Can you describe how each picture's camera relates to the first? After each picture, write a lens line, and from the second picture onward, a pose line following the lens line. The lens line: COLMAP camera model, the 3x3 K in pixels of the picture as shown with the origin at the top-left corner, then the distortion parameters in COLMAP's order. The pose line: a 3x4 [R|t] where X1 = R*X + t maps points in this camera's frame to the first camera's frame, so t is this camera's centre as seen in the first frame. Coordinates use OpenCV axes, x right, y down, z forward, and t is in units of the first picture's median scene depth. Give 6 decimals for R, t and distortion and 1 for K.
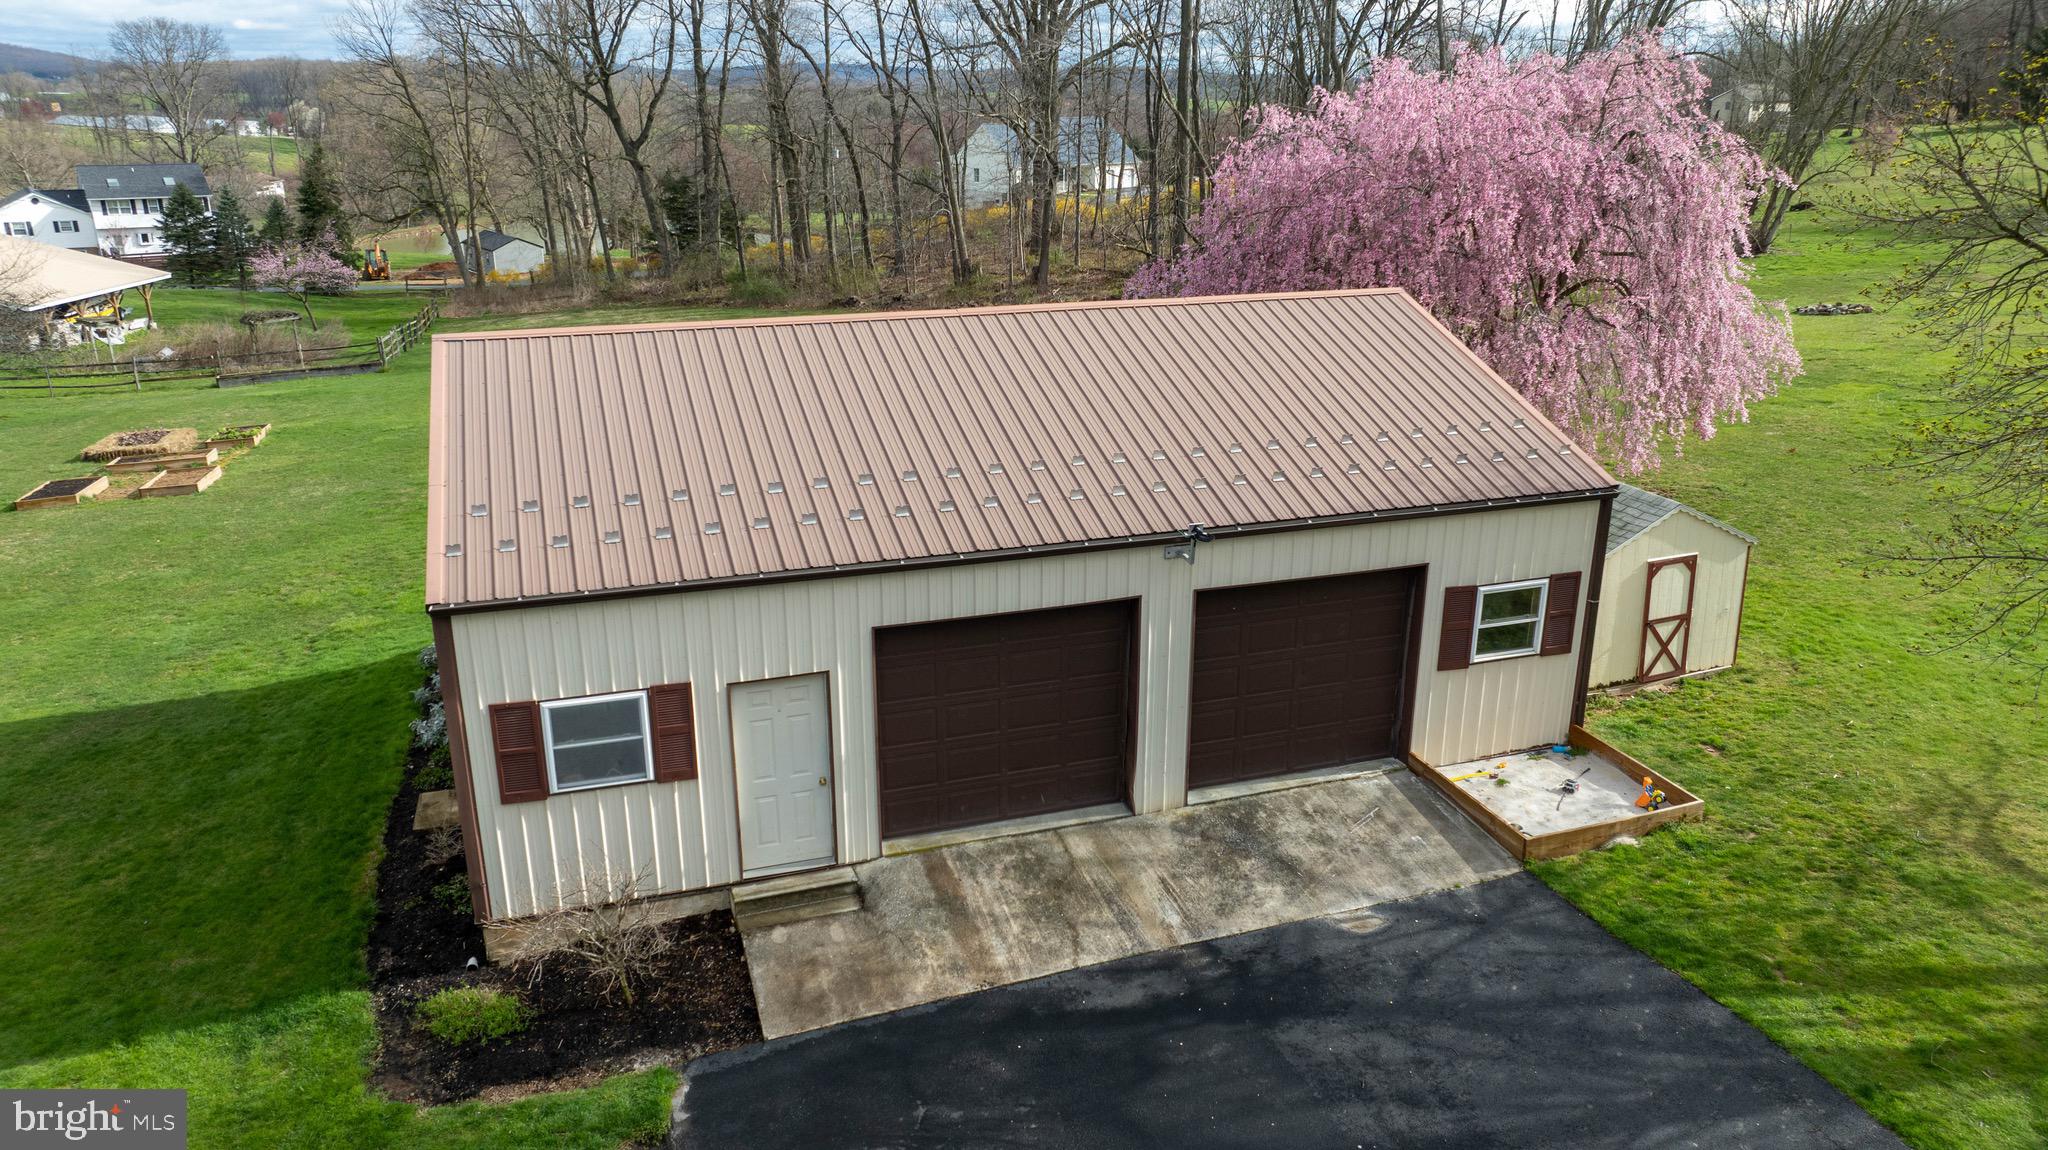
lens RADIAL K [[1451.3, 0, 1030.6], [0, 1451.3, 565.0], [0, 0, 1]] dist [-0.021689, -0.000322]
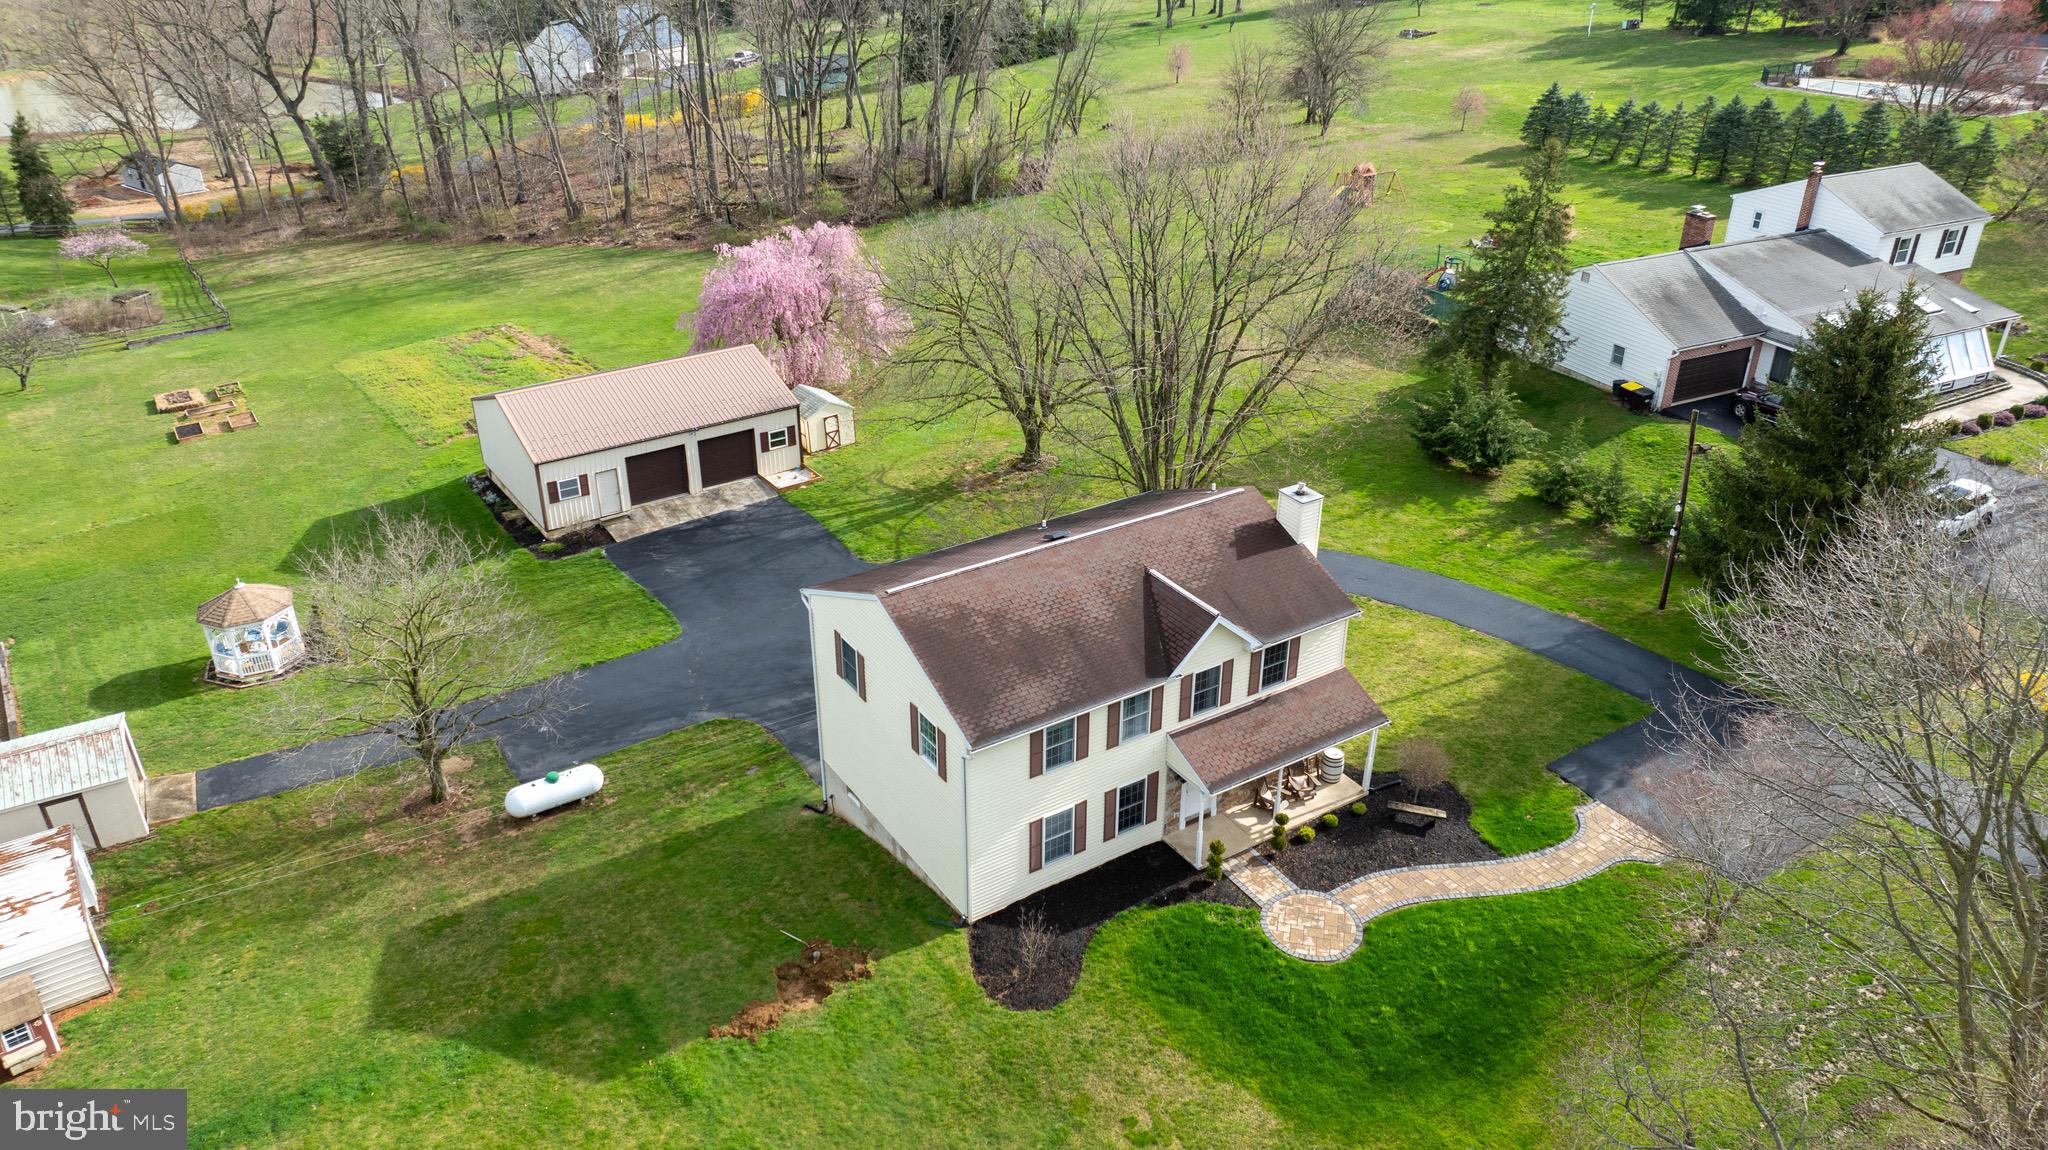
lens RADIAL K [[1451.3, 0, 1030.6], [0, 1451.3, 565.0], [0, 0, 1]] dist [-0.021689, -0.000322]
pose [[0.960279, -0.124831, 0.249562, -0.058669], [0.085127, 0.982776, 0.164028, -0.244979], [-0.265740, -0.136268, 0.954365, -3.465773]]
